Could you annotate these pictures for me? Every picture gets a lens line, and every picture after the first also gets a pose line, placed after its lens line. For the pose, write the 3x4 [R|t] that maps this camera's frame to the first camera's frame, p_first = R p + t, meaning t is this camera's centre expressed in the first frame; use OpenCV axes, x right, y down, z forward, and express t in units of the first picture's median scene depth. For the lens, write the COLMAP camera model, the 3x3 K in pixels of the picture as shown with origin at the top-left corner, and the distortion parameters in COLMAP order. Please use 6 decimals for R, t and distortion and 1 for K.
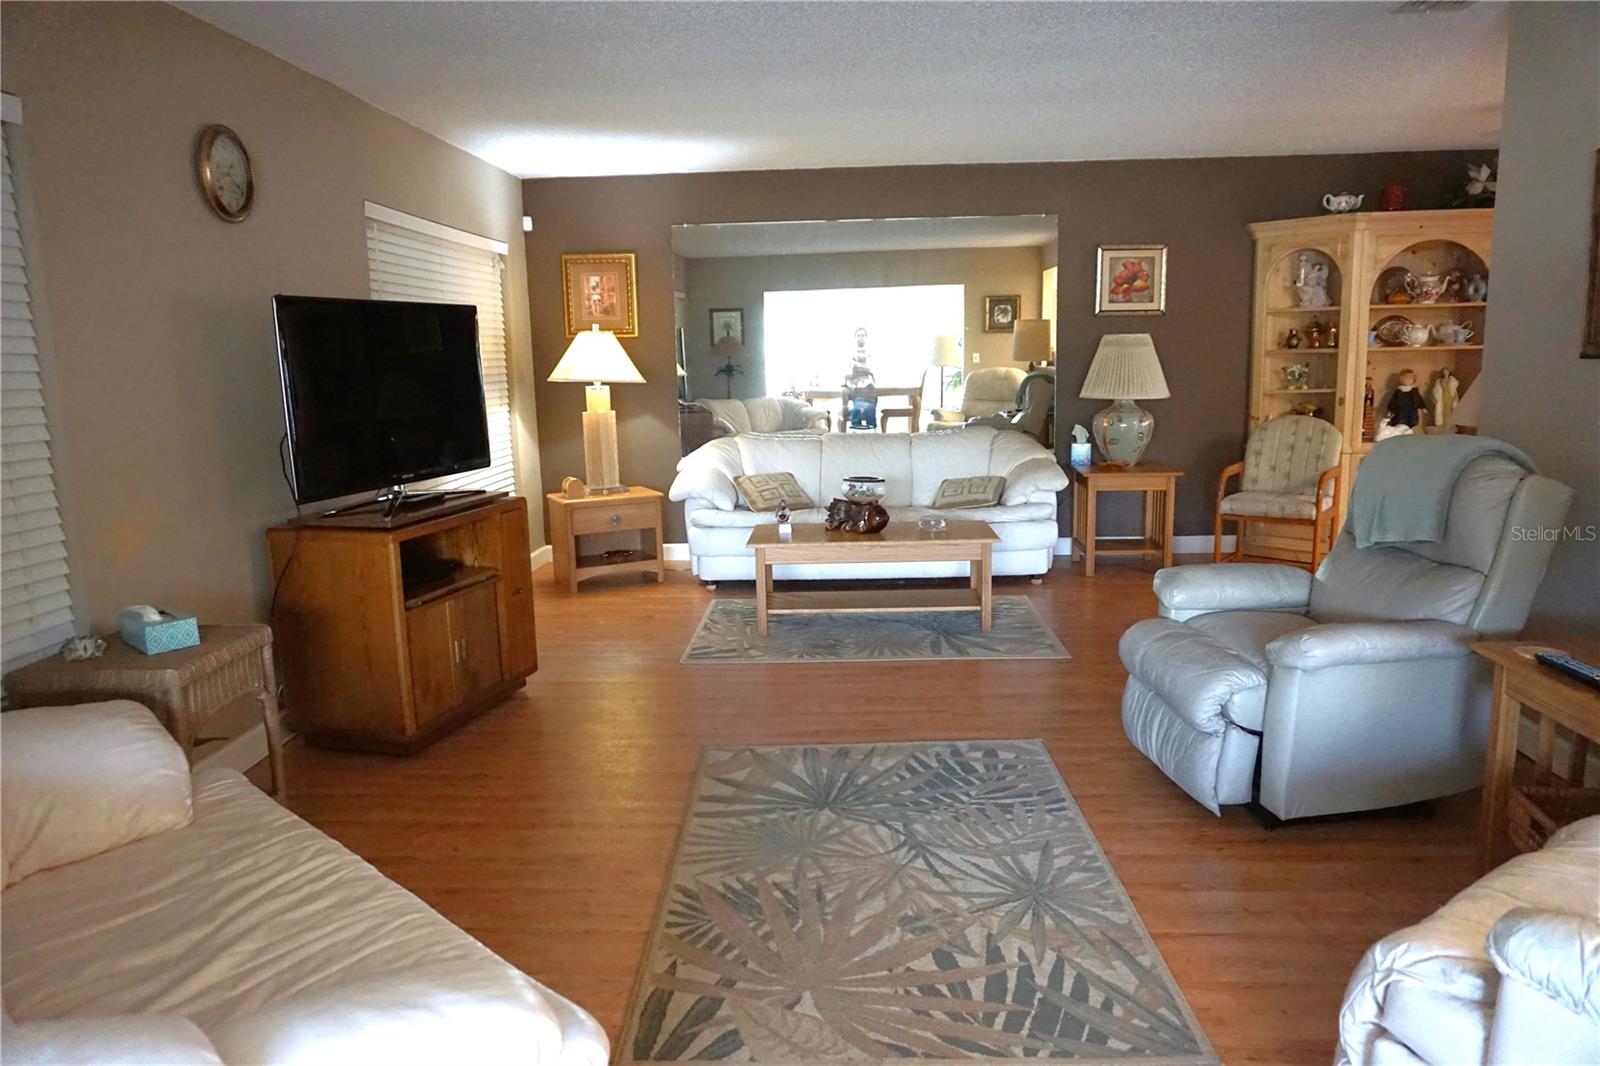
lens RADIAL K [[1072.8, 0, 807.8], [0, 1072.8, 539.5], [0, 0, 1]] dist [-0.018766, 0.013911]
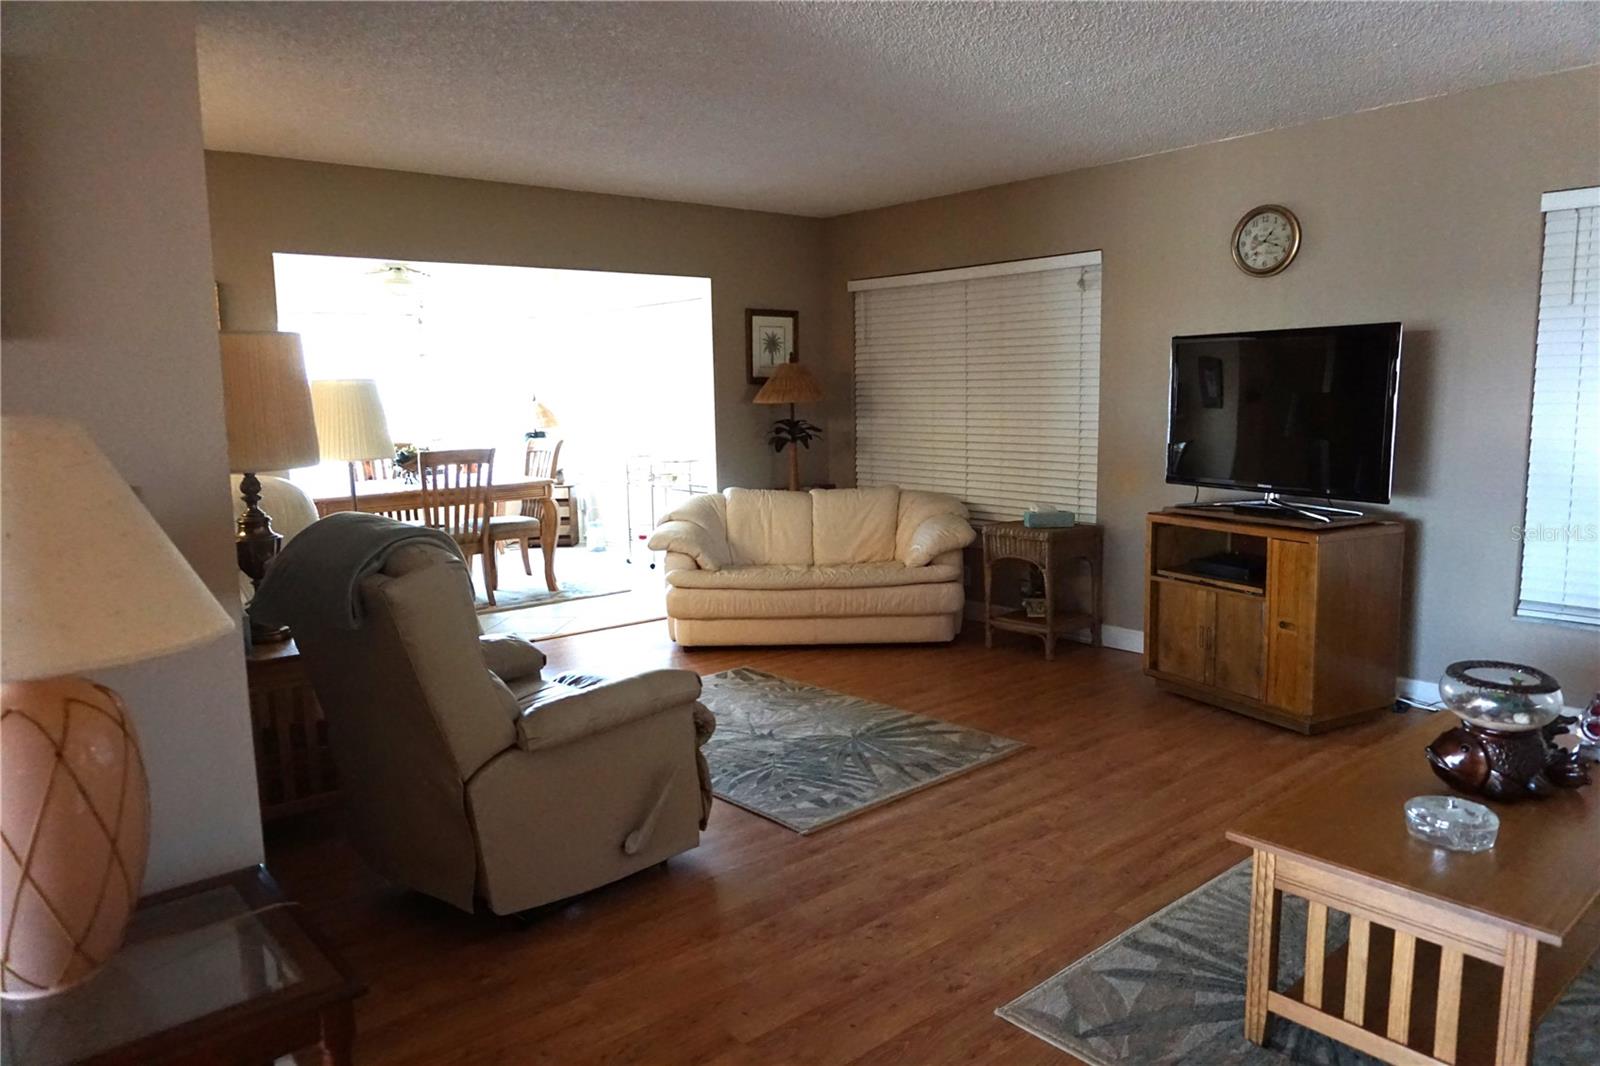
lens RADIAL K [[1072.8, 0, 805.3], [0, 1072.8, 532.2], [0, 0, 1]] dist [-0.018766, 0.013911]
pose [[-0.729874, 0.132359, -0.670645, 0.833202], [-0.079967, 0.957807, 0.276064, -0.320783], [0.678888, 0.255122, -0.688494, 1.649859]]
